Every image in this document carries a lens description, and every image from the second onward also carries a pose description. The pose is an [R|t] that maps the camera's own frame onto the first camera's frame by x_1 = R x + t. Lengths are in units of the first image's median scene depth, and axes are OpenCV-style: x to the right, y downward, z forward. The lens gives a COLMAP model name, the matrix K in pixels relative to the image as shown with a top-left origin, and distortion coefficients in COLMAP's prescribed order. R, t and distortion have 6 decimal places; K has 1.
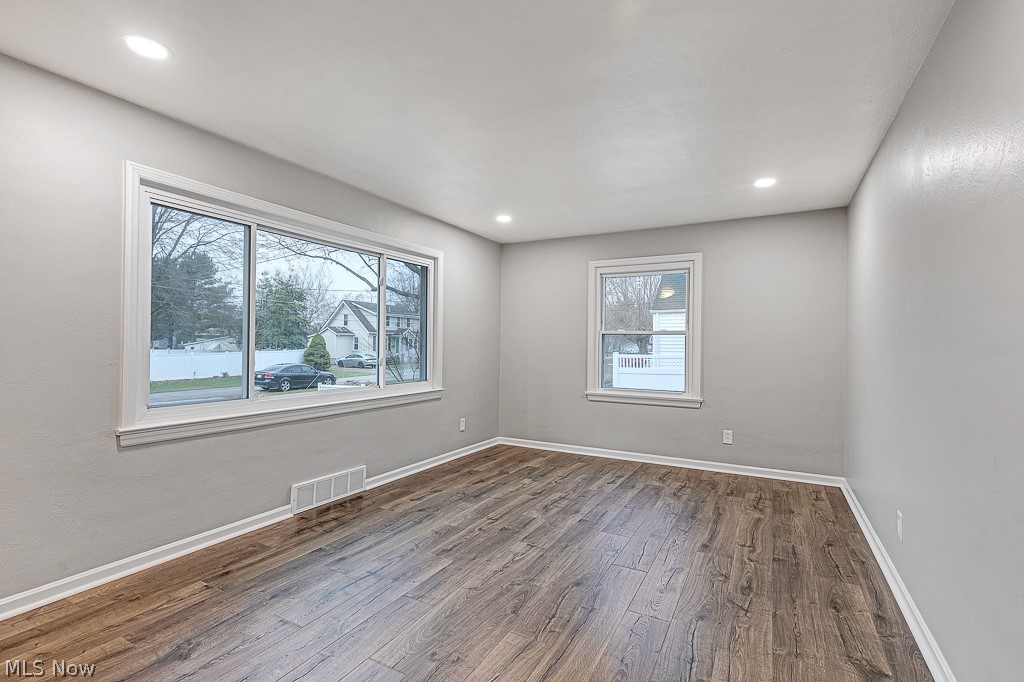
lens RADIAL K [[473.1, 0, 512.0], [0, 473.1, 341.0], [0, 0, 1]] dist [0.008526, -0.000850]
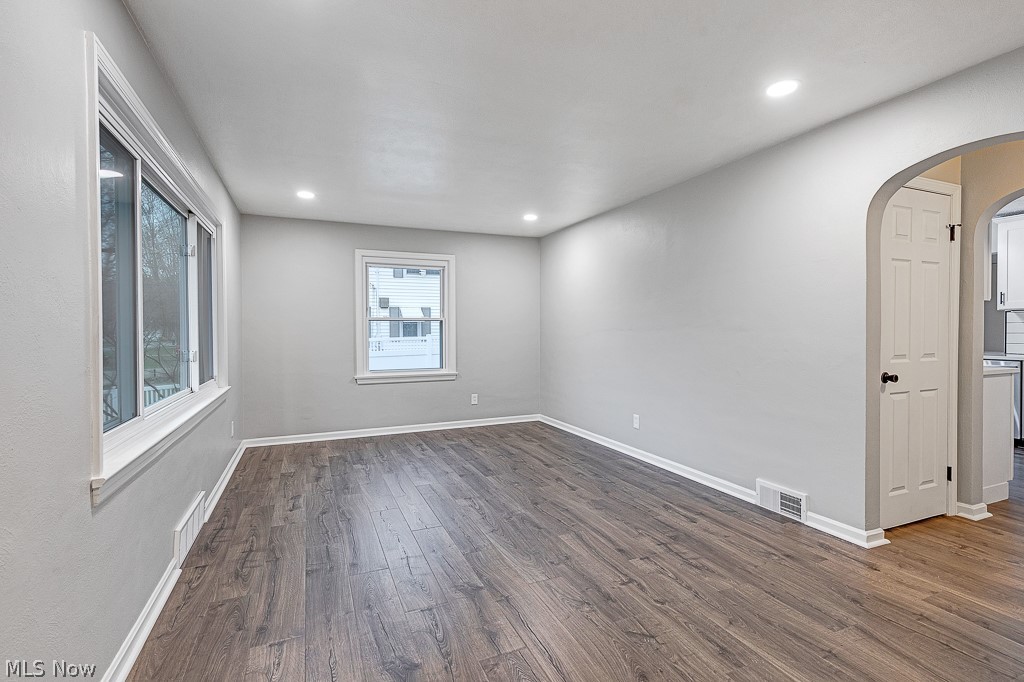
lens RADIAL K [[478.6, 0, 512.2], [0, 478.6, 335.1], [0, 0, 1]] dist [0.007386, -0.001524]
pose [[0.615313, -0.022727, 0.787955, -0.829611], [0.006946, 0.999702, 0.023410, -0.007892], [-0.788252, -0.008931, 0.615287, 0.170675]]
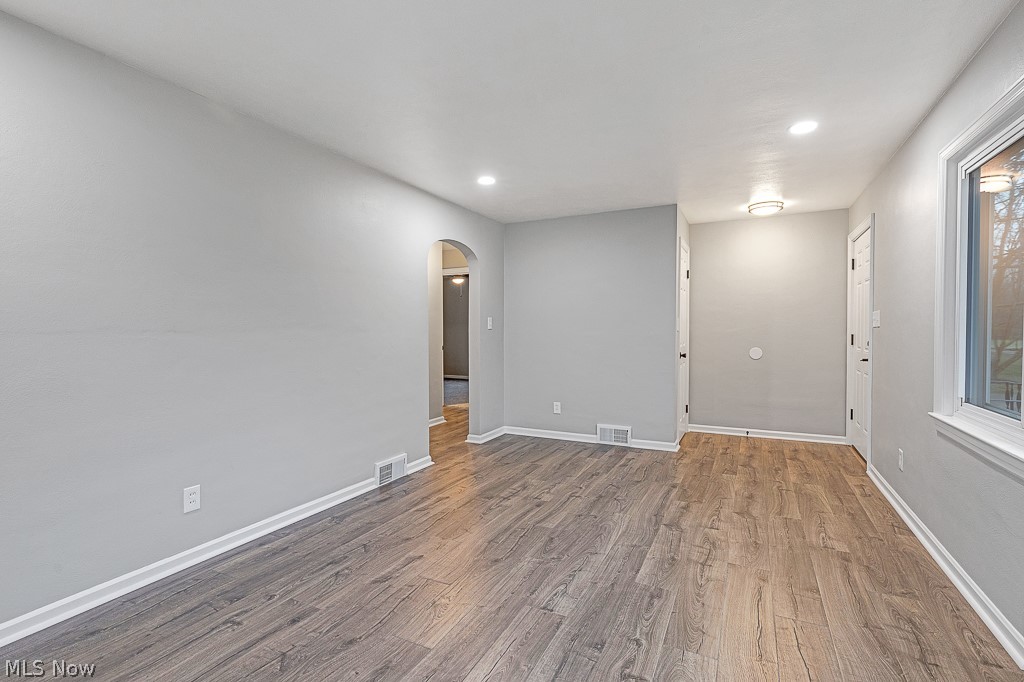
lens RADIAL K [[480.0, 0, 512.0], [0, 480.0, 341.0], [0, 0, 1]] dist [0.000263, -0.000378]
pose [[-0.999221, -0.005938, -0.039017, 0.124518], [-0.006652, 0.999812, 0.018196, 0.012613], [0.038902, 0.018441, -0.999073, 1.709328]]
